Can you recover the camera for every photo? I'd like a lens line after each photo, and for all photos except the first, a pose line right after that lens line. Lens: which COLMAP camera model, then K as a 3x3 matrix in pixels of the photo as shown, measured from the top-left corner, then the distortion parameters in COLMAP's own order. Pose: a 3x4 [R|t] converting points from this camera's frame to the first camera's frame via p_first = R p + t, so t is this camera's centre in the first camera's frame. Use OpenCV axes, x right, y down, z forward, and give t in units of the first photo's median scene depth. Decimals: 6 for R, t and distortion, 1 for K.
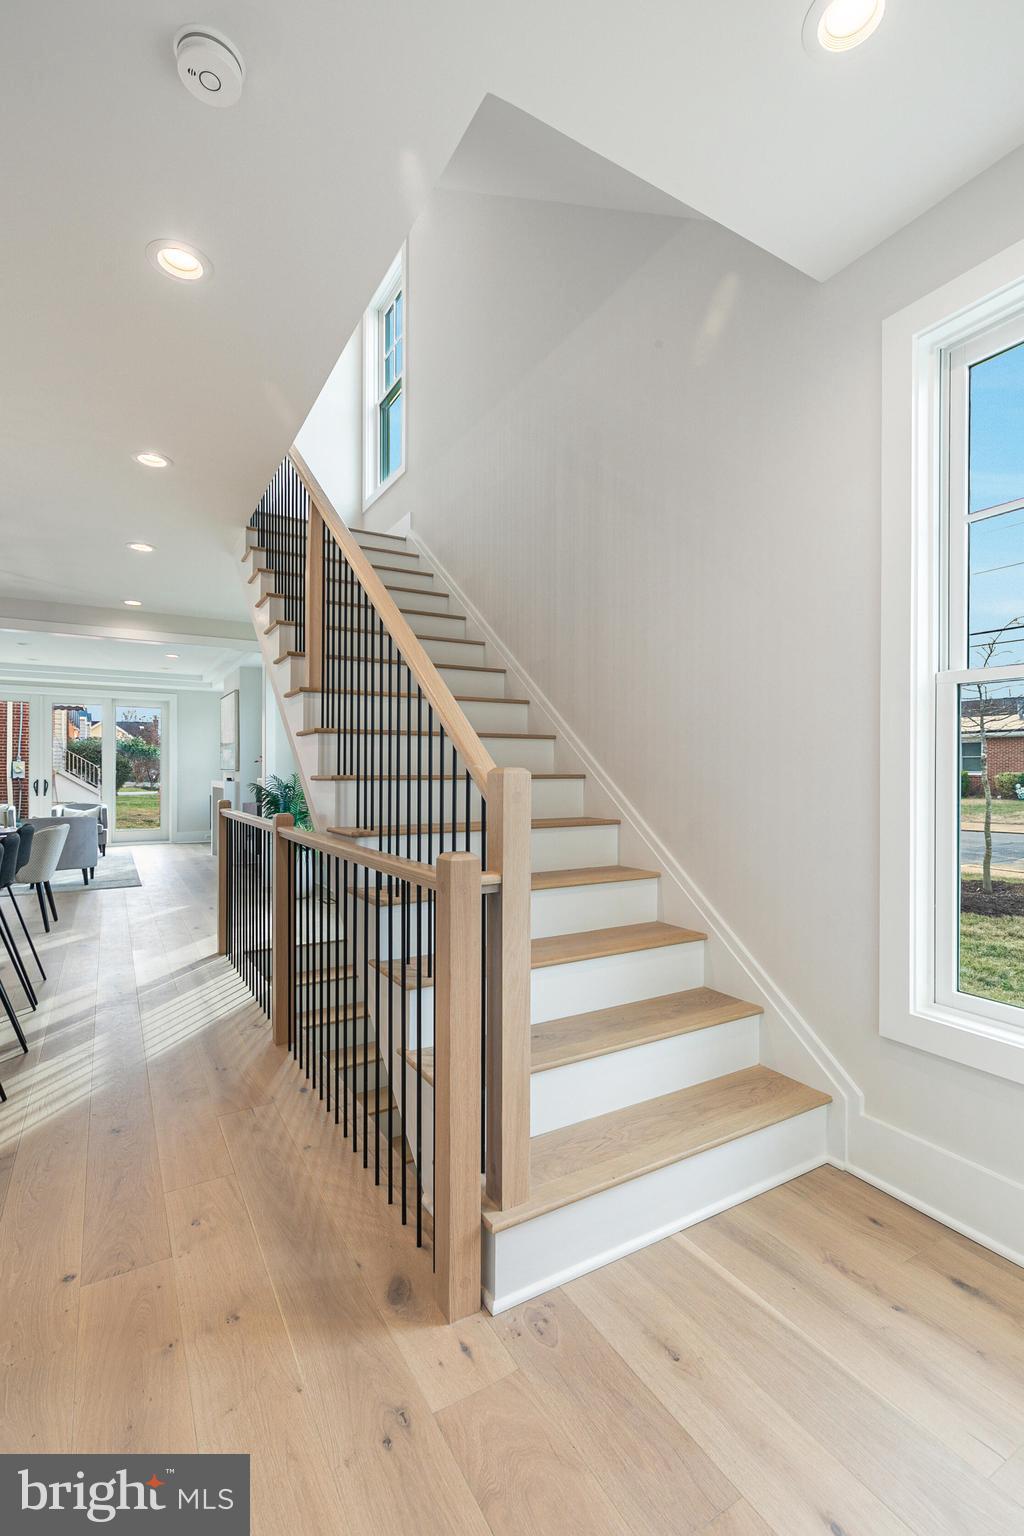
lens RADIAL K [[683.3, 0, 517.6], [0, 683.3, 759.1], [0, 0, 1]] dist [-0.001198, -0.000909]
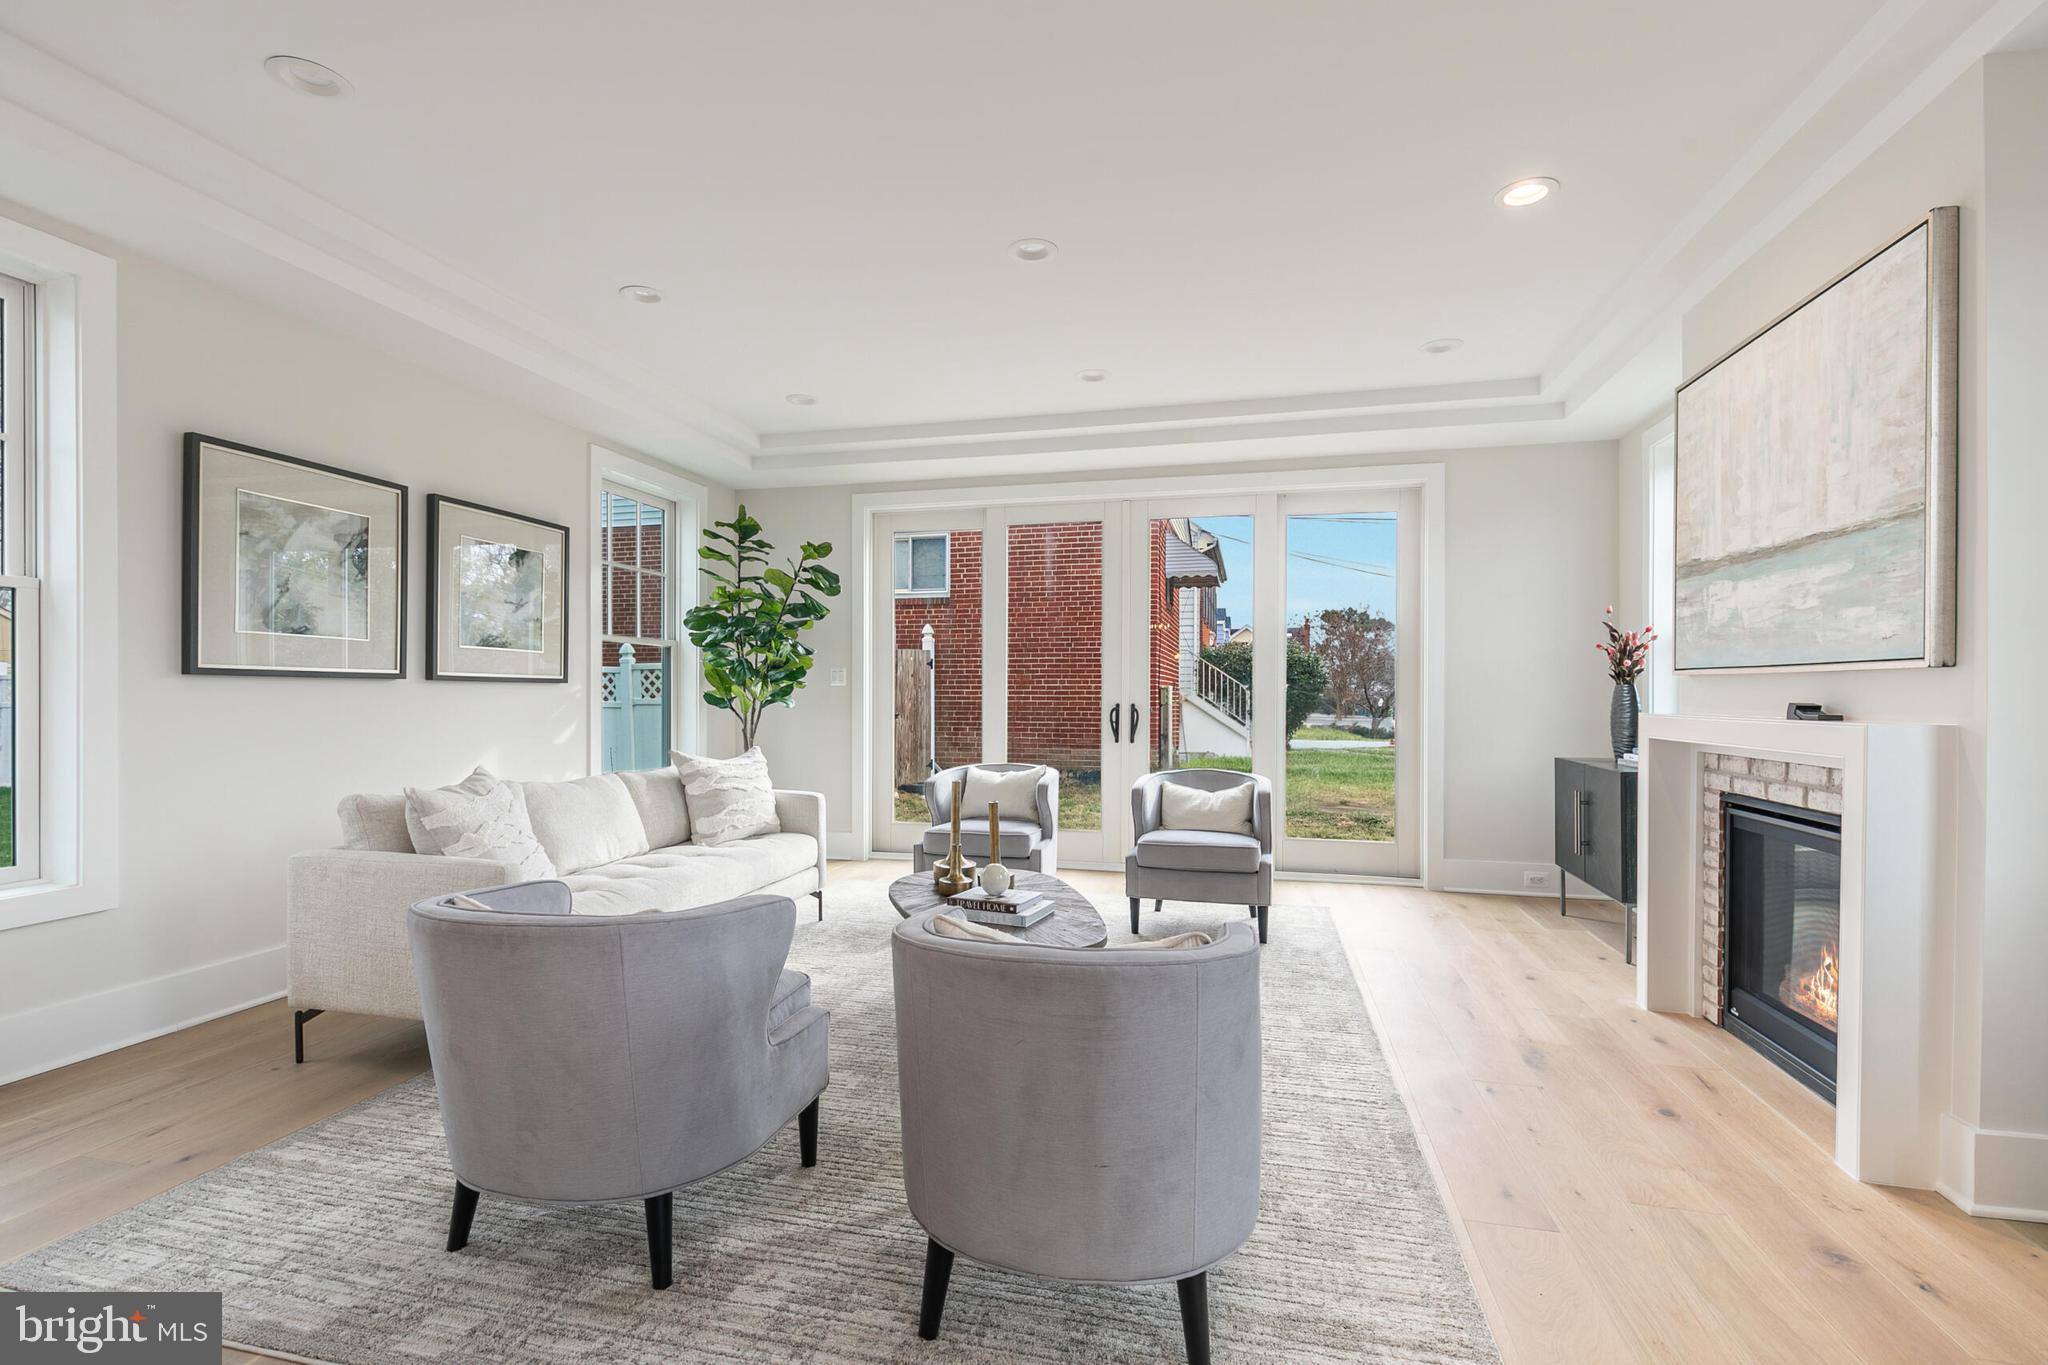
lens RADIAL K [[911.0, 0, 1021.7], [0, 911.0, 694.2], [0, 0, 1]] dist [-0.001198, -0.000909]
pose [[0.708682, 0.006860, -0.705495, -0.340465], [0.004783, 0.999883, 0.014527, 0.015207], [0.705512, -0.013669, 0.708566, 0.545952]]
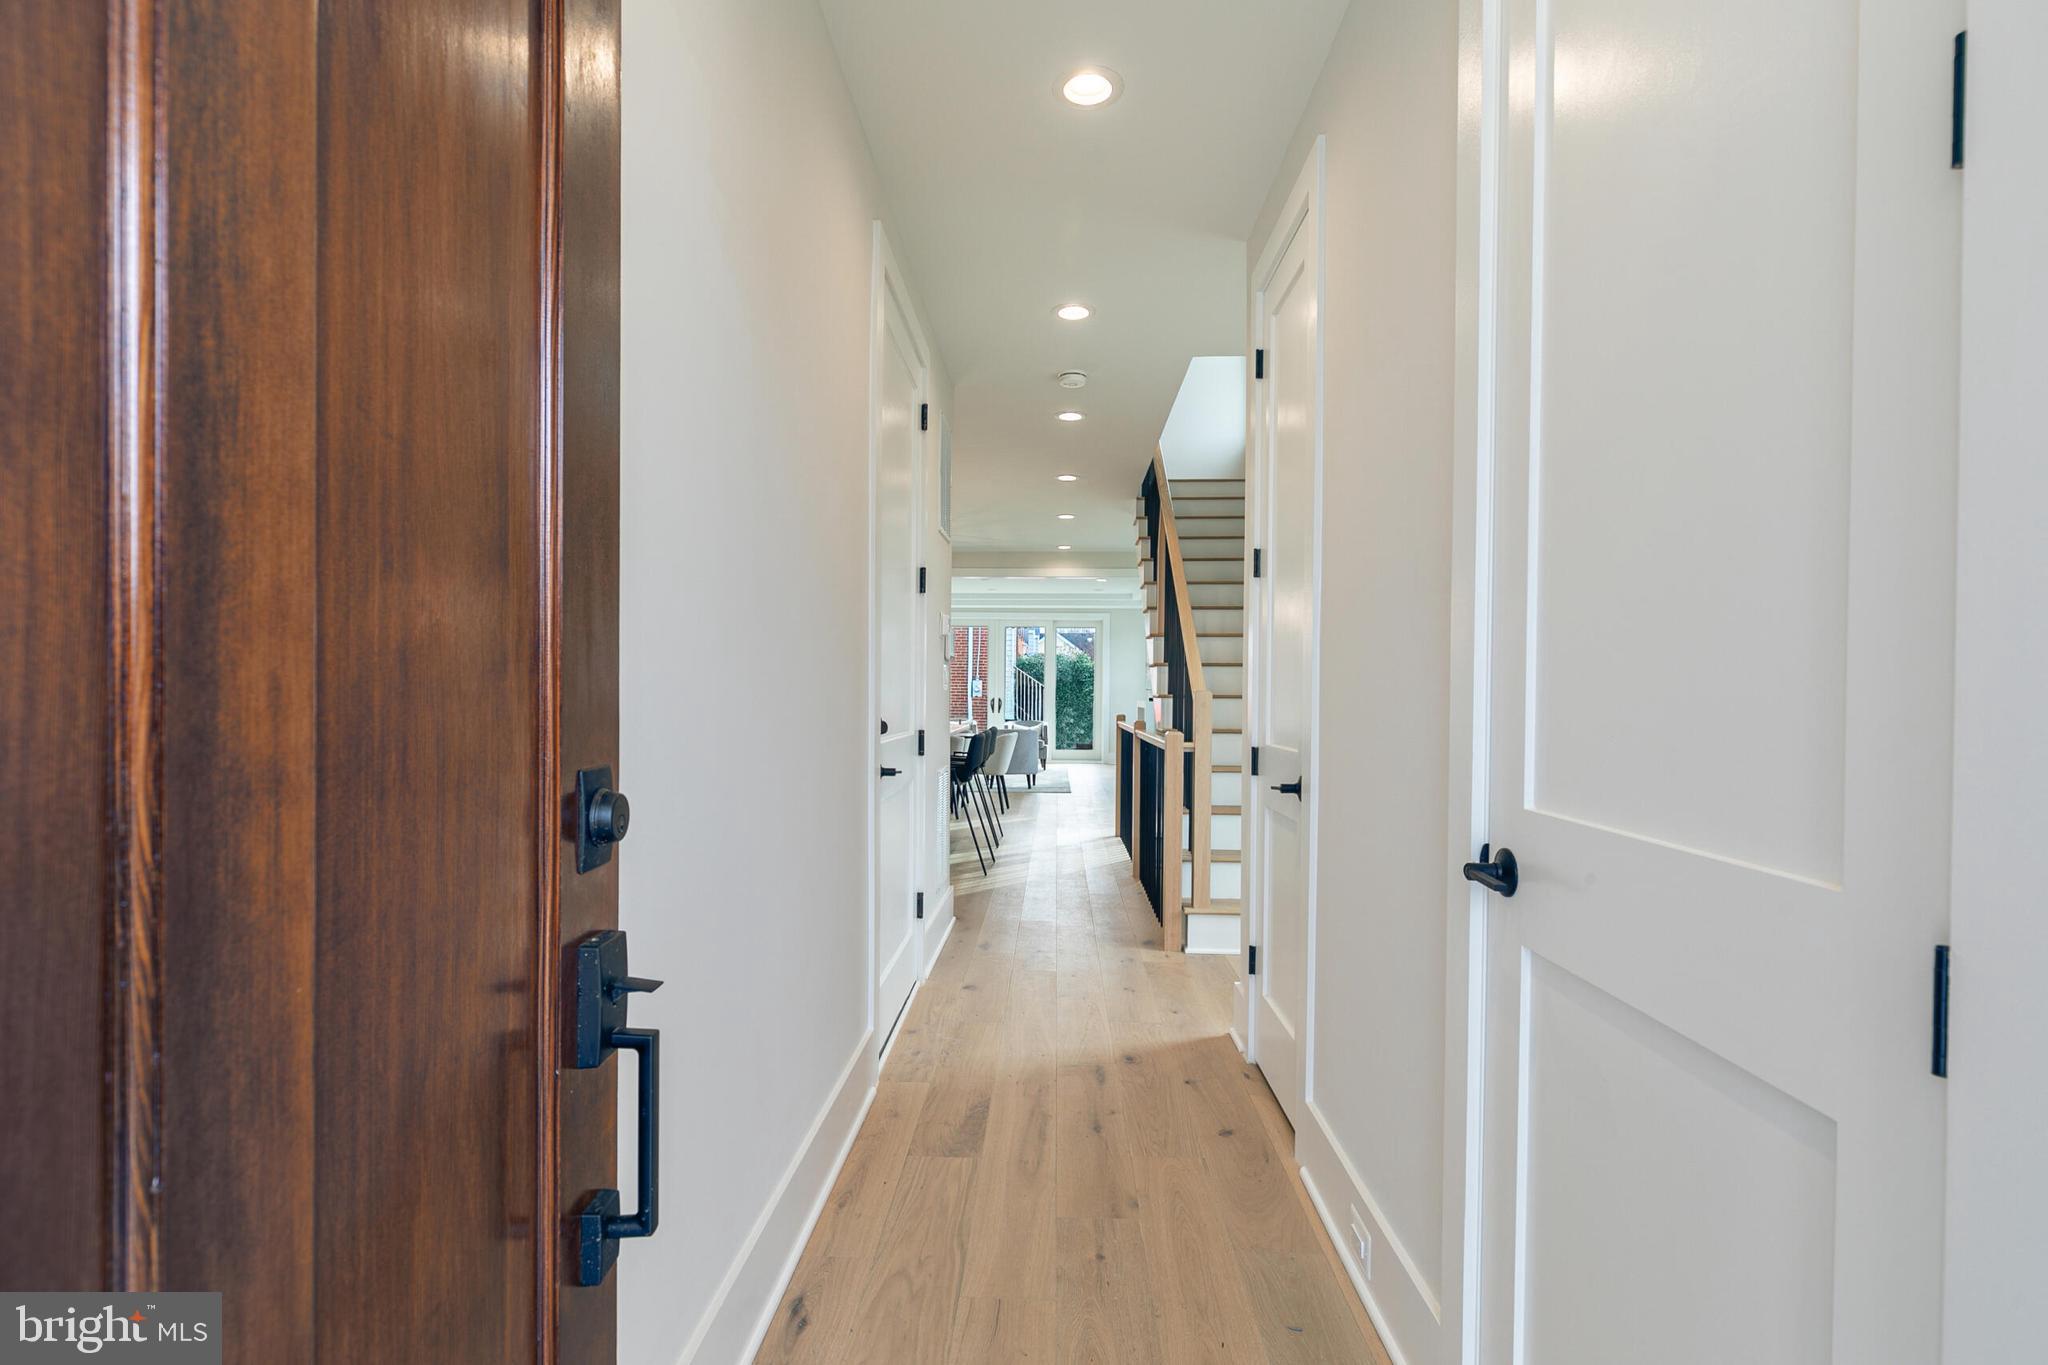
lens RADIAL K [[972.1, 0, 1024.0], [0, 972.1, 682.5], [0, 0, 1]] dist [0.000067, 0.000000]
pose [[0.839078, 0.005862, -0.543979, 0.178902], [-0.003055, 0.999977, 0.006064, -0.004208], [0.544002, -0.003426, 0.839077, -0.271092]]
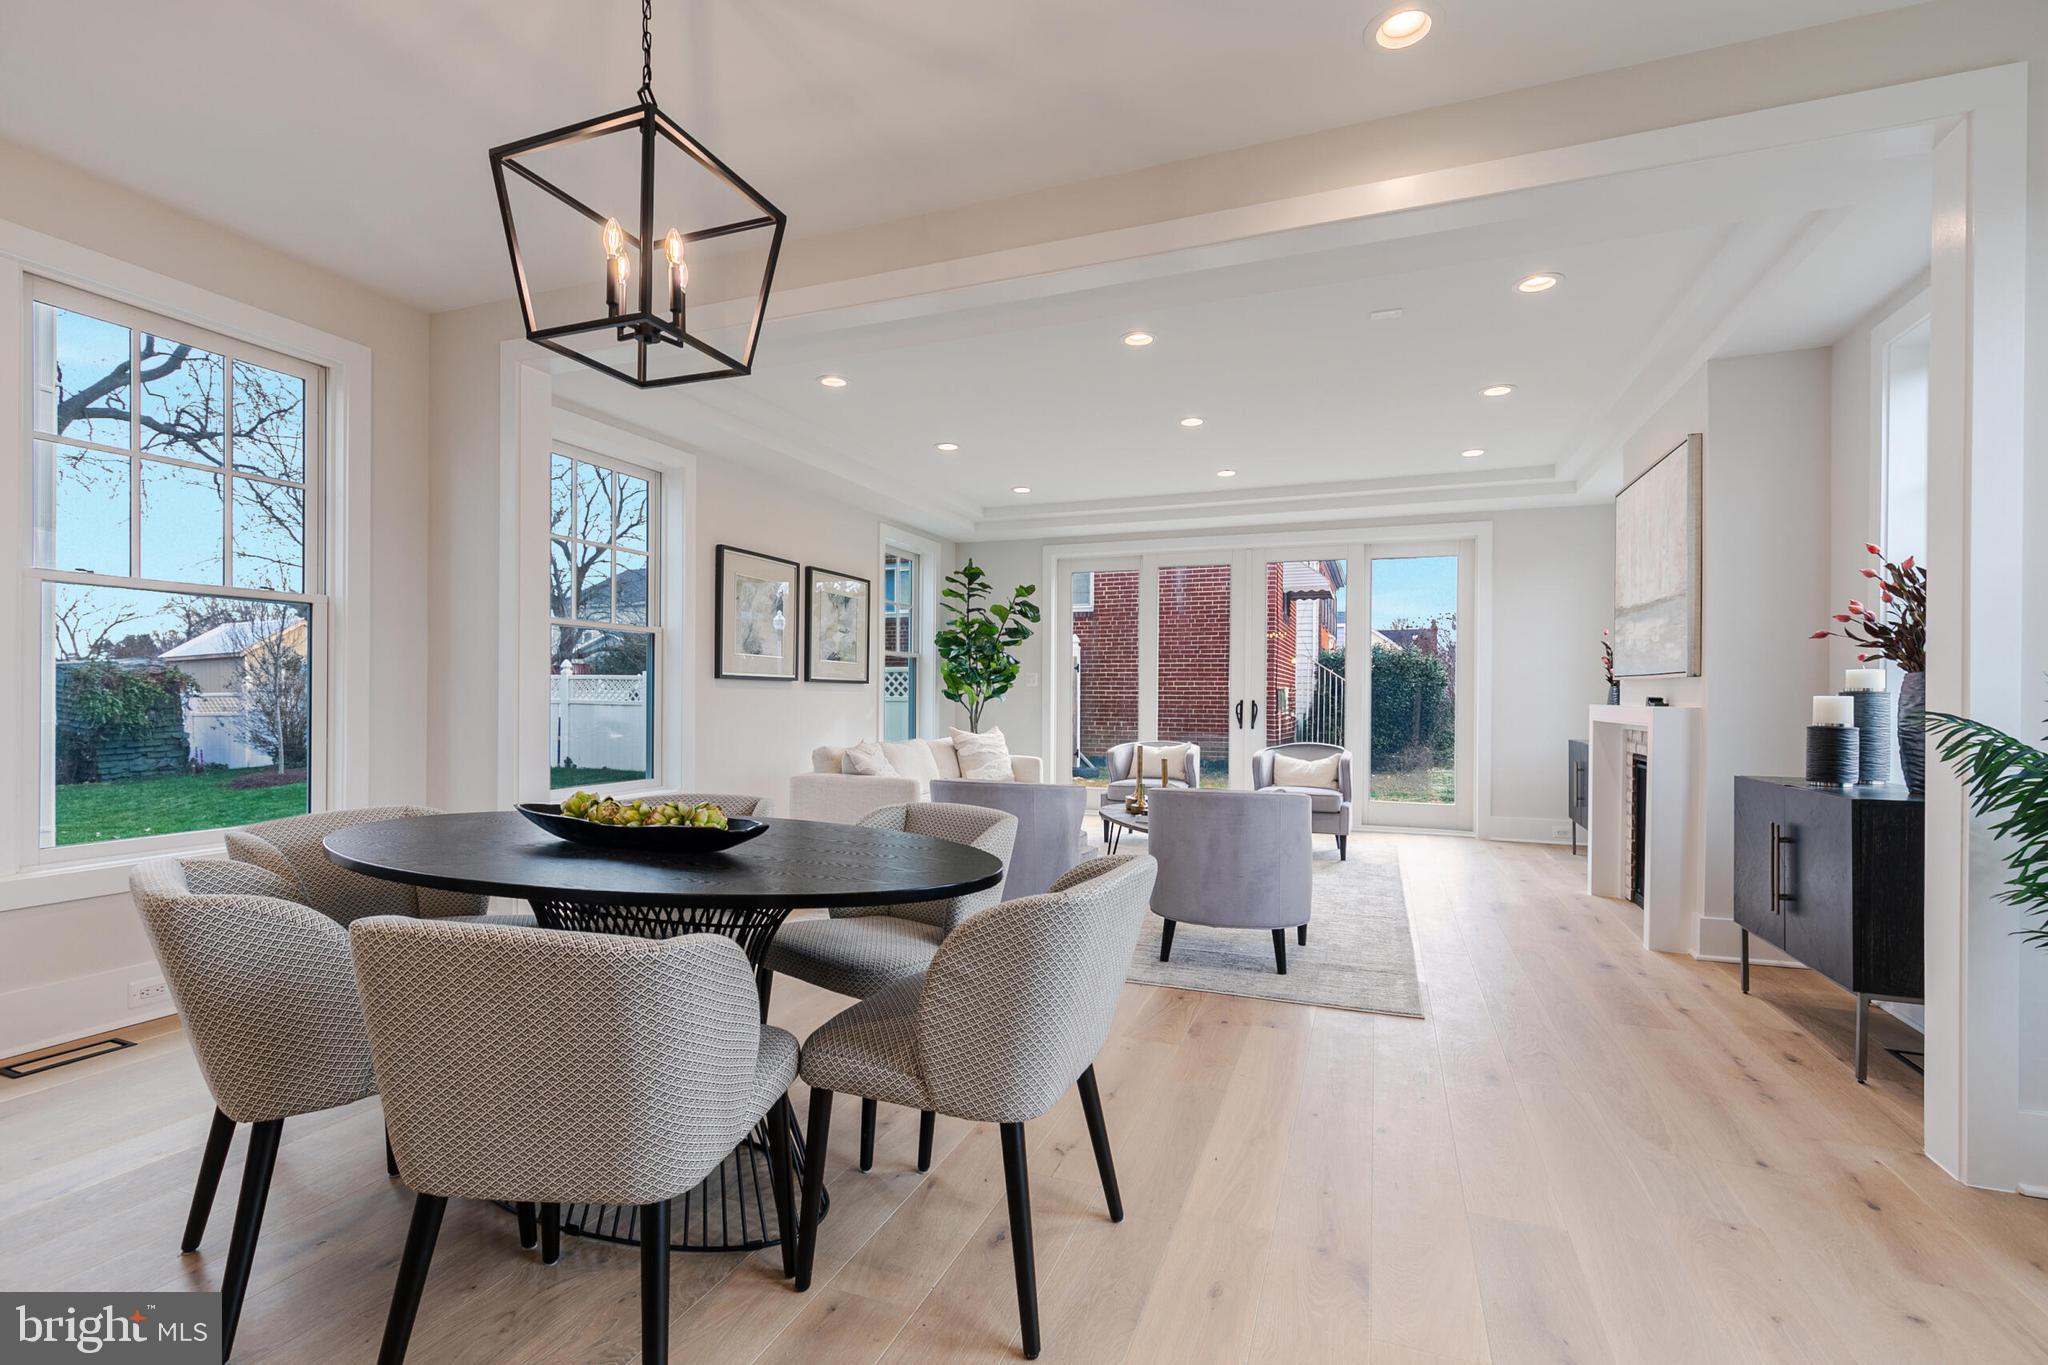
lens RADIAL K [[911.0, 0, 1021.7], [0, 911.0, 694.2], [0, 0, 1]] dist [-0.001198, -0.000909]
pose [[0.613714, 0.007883, -0.789489, -0.213250], [0.002885, 0.999921, 0.012226, 0.014970], [0.789523, -0.009781, 0.613643, 0.381655]]
